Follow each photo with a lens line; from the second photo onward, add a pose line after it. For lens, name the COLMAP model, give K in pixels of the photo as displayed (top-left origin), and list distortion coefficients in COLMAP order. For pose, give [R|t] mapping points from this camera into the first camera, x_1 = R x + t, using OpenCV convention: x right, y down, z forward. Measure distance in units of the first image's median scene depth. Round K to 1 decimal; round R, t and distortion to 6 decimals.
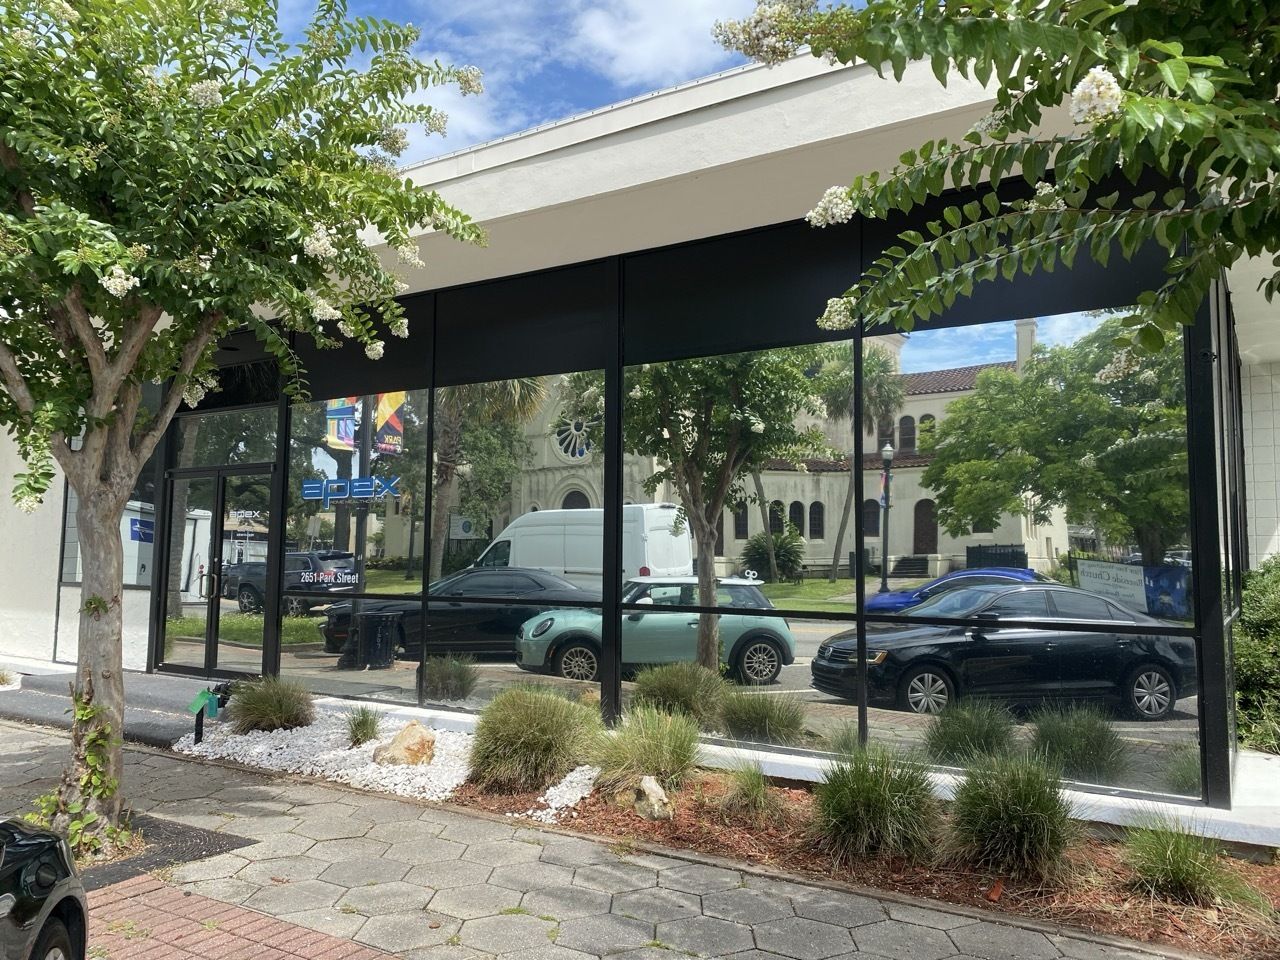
lens RADIAL K [[992.3, 0, 643.8], [0, 992.3, 464.1], [0, 0, 1]] dist [0.009738, 0.003145]
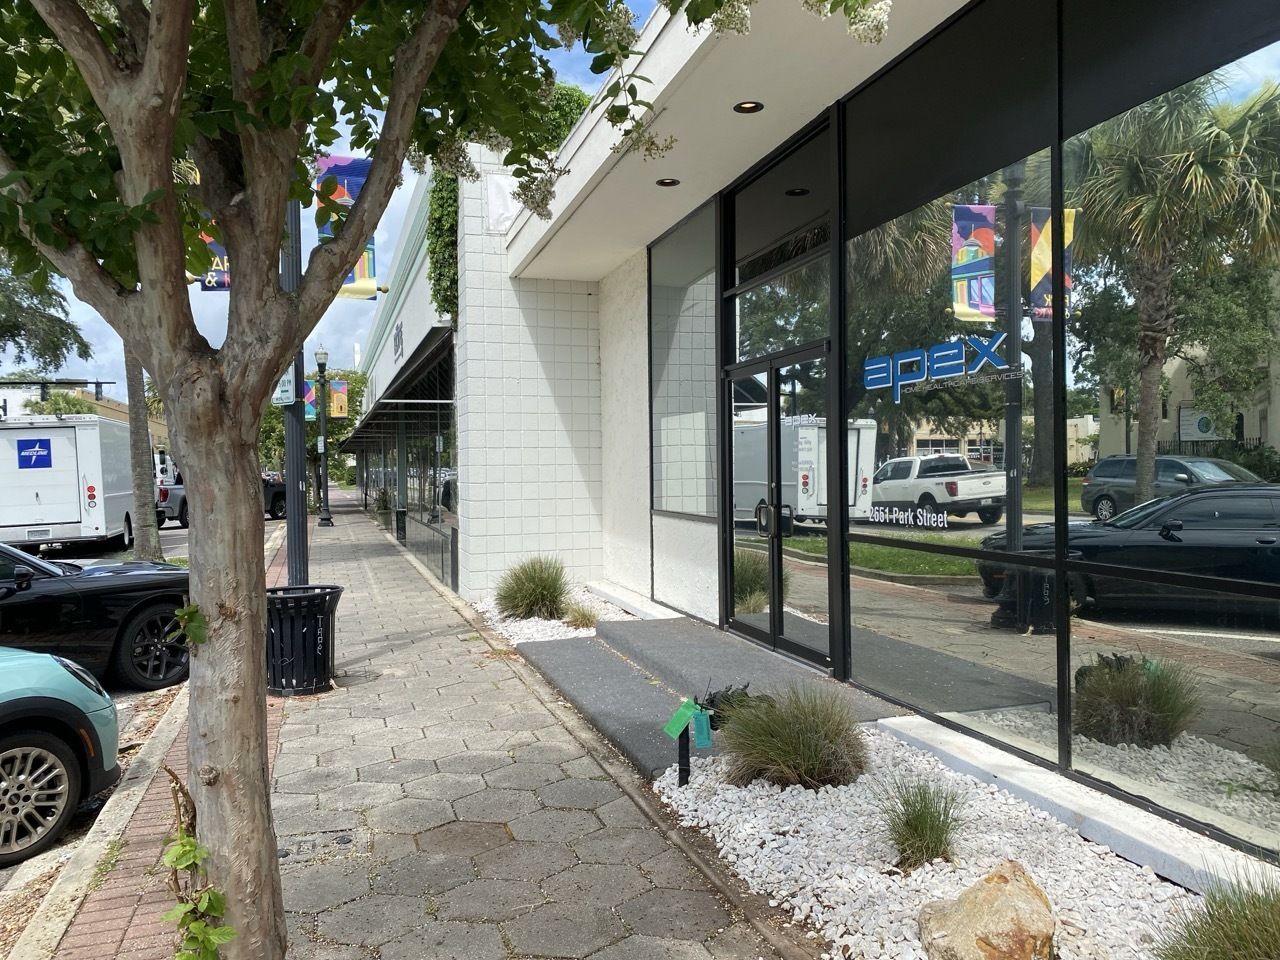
lens RADIAL K [[992.3, 0, 643.8], [0, 992.3, 464.1], [0, 0, 1]] dist [0.009738, 0.003145]
pose [[0.767852, -0.021680, -0.640260, -0.036174], [0.081729, 0.994576, 0.064339, 0.021539], [0.635392, -0.101731, 0.765459, 0.302154]]
